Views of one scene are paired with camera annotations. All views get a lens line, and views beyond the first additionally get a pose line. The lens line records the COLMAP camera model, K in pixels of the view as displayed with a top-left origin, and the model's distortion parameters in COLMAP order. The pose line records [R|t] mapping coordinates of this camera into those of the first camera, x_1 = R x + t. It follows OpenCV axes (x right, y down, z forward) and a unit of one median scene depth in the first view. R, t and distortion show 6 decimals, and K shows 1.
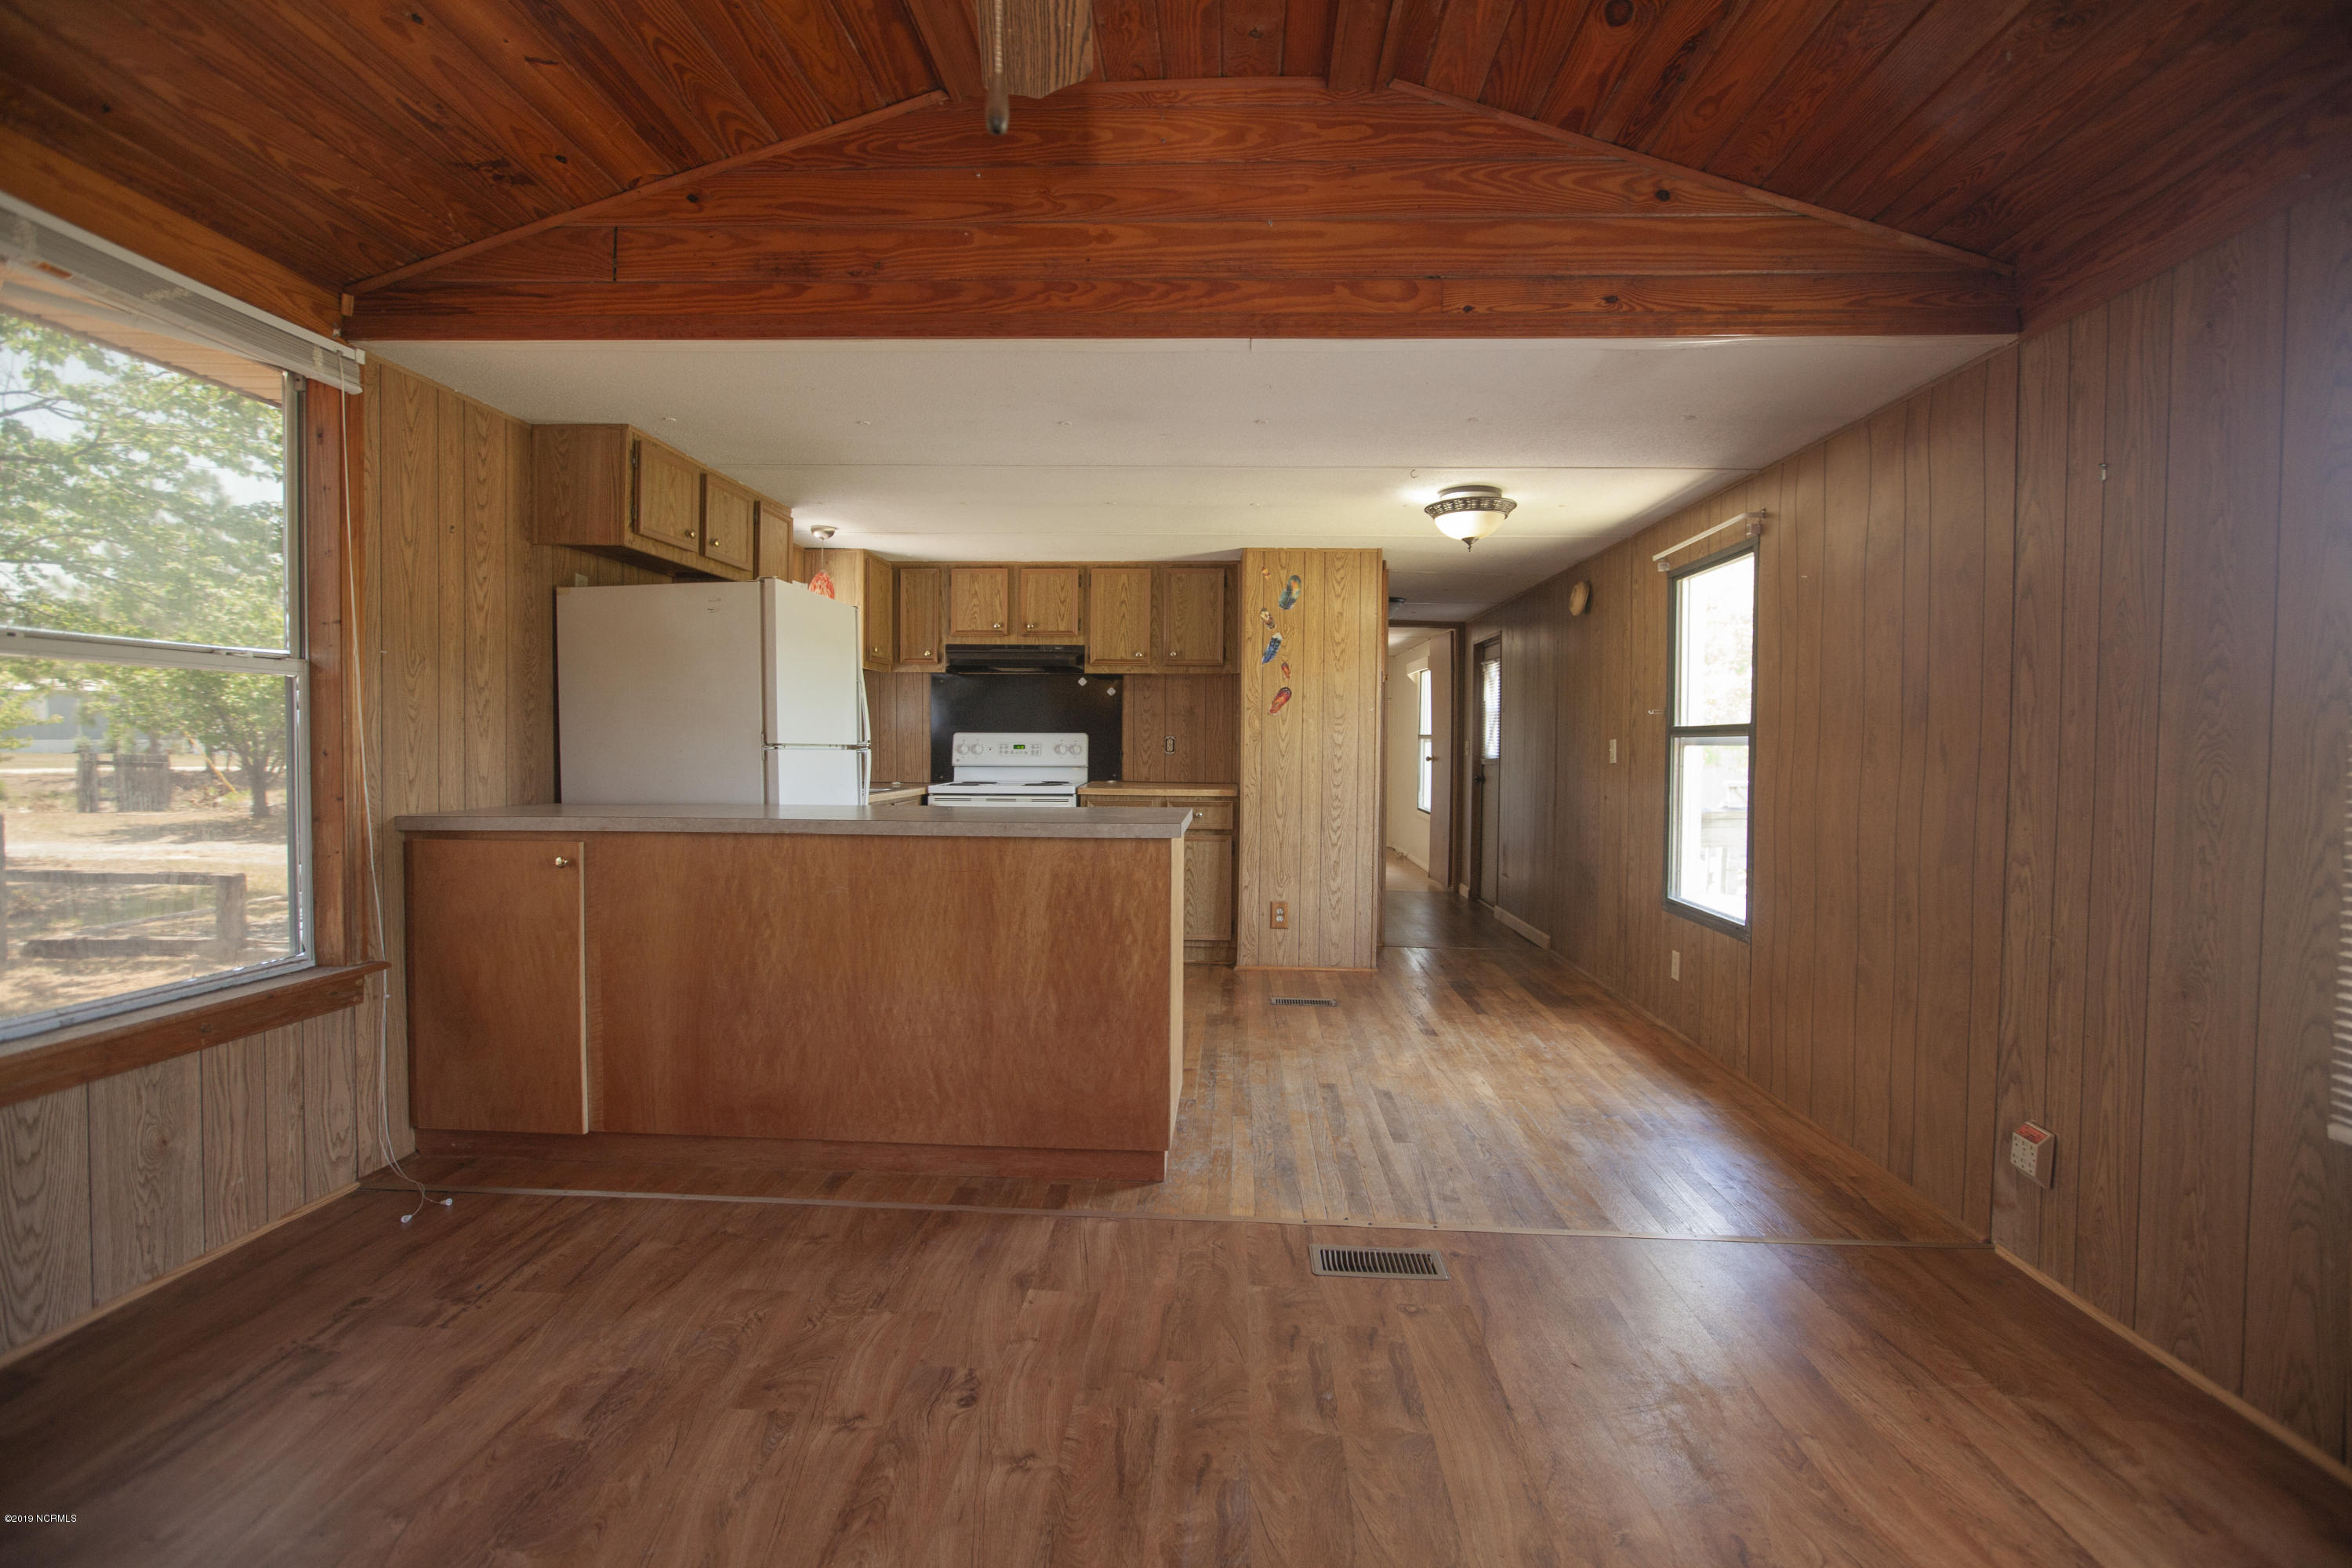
lens RADIAL K [[1150.7, 0, 1174.3], [0, 1150.7, 714.8], [0, 0, 1]] dist [-0.003993, -0.000361]
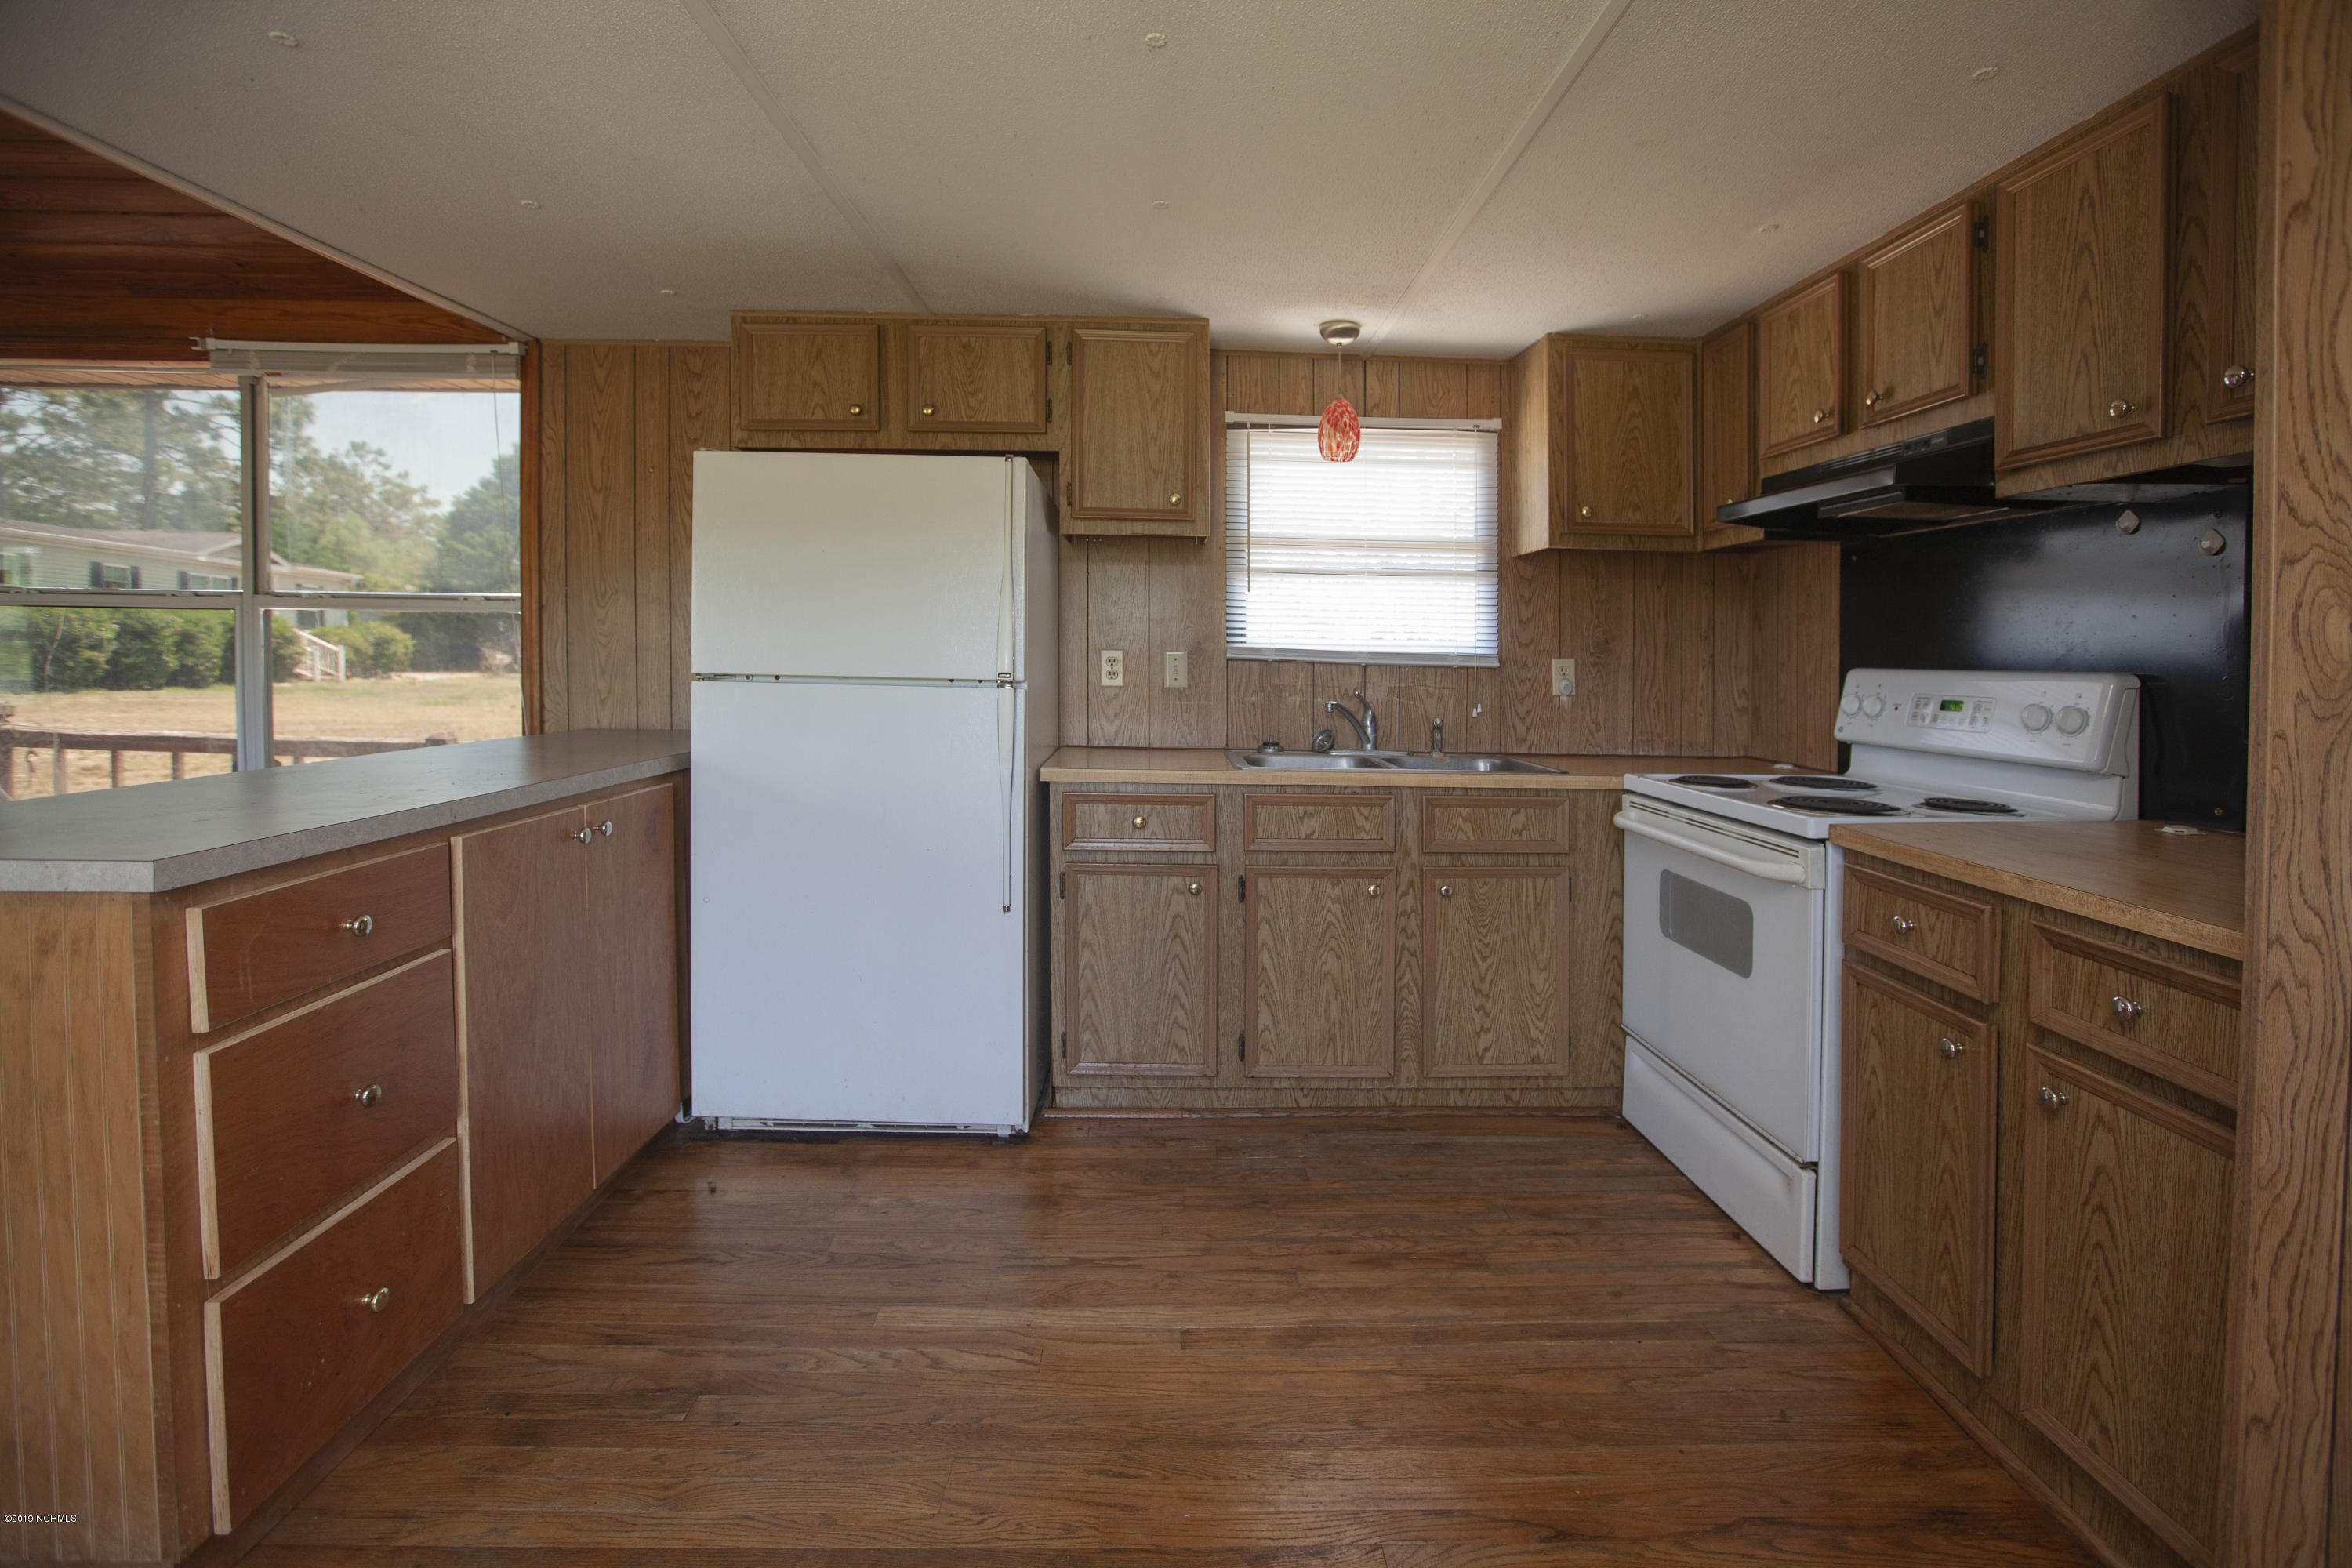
lens RADIAL K [[1150.7, 0, 1174.3], [0, 1150.7, 714.8], [0, 0, 1]] dist [-0.003993, -0.000361]
pose [[0.077608, 0.036831, -0.996303, 0.467636], [0.005686, 0.999285, 0.037384, 0.029603], [0.996968, -0.008566, 0.077343, 1.315860]]
